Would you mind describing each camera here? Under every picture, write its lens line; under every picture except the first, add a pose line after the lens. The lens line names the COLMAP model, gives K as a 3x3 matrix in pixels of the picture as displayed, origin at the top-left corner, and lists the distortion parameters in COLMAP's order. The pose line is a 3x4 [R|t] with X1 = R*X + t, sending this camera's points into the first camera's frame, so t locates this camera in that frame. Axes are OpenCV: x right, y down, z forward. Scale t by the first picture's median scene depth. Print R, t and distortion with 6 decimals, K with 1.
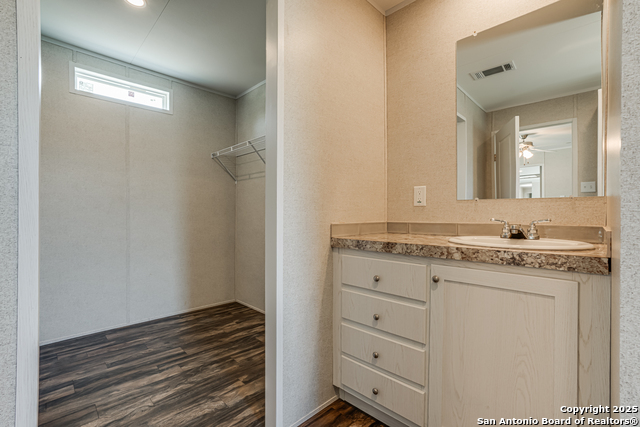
lens RADIAL K [[288.1, 0, 318.3], [0, 288.1, 214.9], [0, 0, 1]] dist [-0.051917, 0.024419]
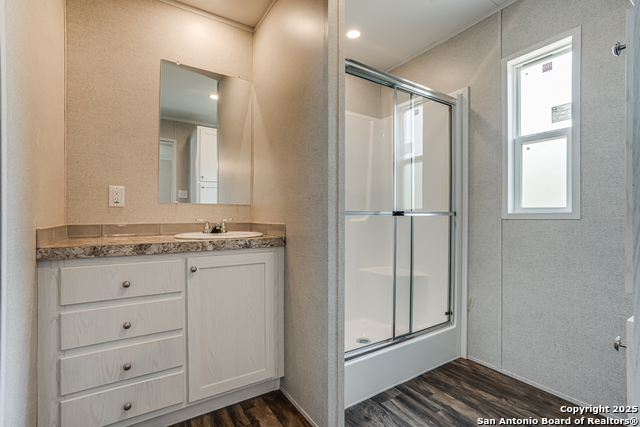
lens RADIAL K [[288.1, 0, 318.3], [0, 288.1, 214.9], [0, 0, 1]] dist [-0.051917, 0.024419]
pose [[0.220428, 0.000024, 0.975403, -0.546161], [-0.000200, 1.000000, 0.000021, -0.004413], [-0.975403, -0.000200, 0.220428, 0.181717]]
